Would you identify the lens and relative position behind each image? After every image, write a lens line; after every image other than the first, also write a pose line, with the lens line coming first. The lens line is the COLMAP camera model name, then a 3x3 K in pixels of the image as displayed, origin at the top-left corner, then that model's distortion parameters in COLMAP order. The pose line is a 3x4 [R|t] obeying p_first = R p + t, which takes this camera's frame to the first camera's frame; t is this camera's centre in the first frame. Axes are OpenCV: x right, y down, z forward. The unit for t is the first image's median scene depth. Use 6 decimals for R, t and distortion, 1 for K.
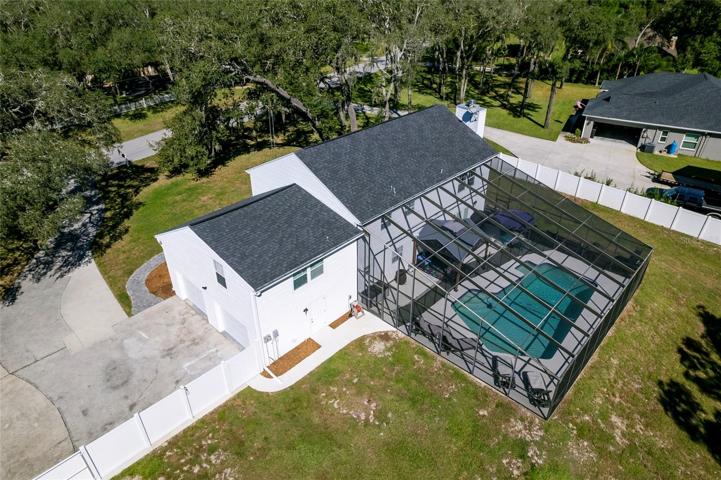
lens RADIAL K [[460.8, 0, 361.6], [0, 460.8, 240.2], [0, 0, 1]] dist [-0.025105, 0.002736]
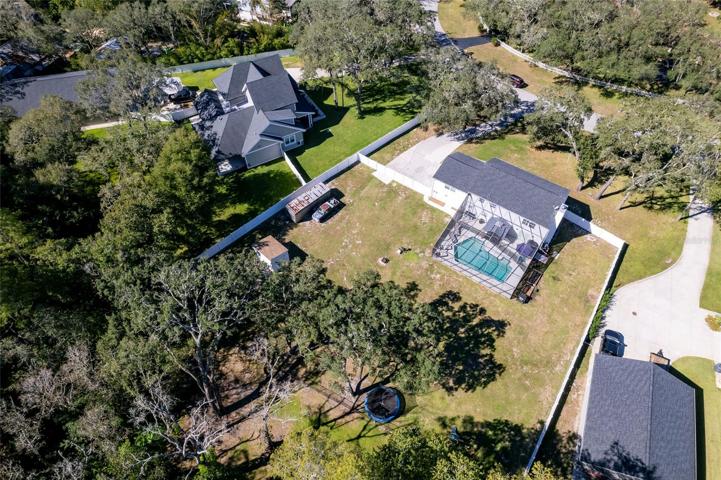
lens RADIAL K [[460.8, 0, 361.5], [0, 460.8, 240.7], [0, 0, 1]] dist [-0.025105, 0.002736]
pose [[0.144992, 0.787960, -0.598411, 1.600601], [-0.519636, 0.575321, 0.631652, -1.136481], [0.841995, 0.219372, 0.492870, -0.881041]]
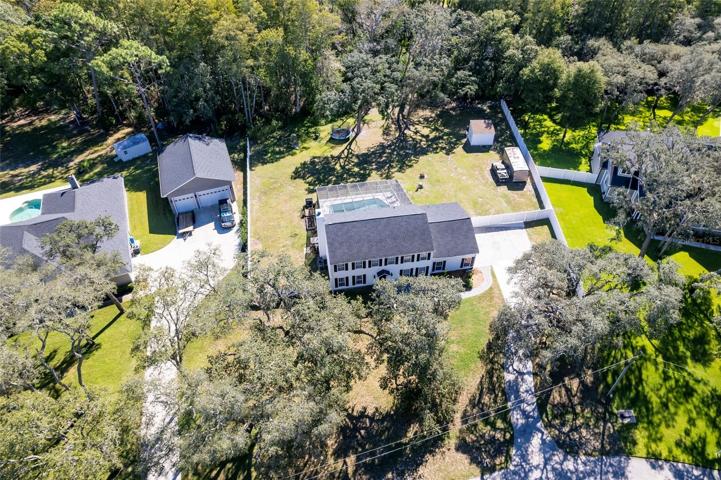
lens RADIAL K [[460.8, 0, 361.8], [0, 460.8, 240.0], [0, 0, 1]] dist [-0.025105, 0.002736]
pose [[-0.800383, -0.406628, 0.440501, -0.839884], [0.311349, 0.345968, 0.885081, -2.011987], [-0.512298, 0.845553, -0.150304, 1.376406]]
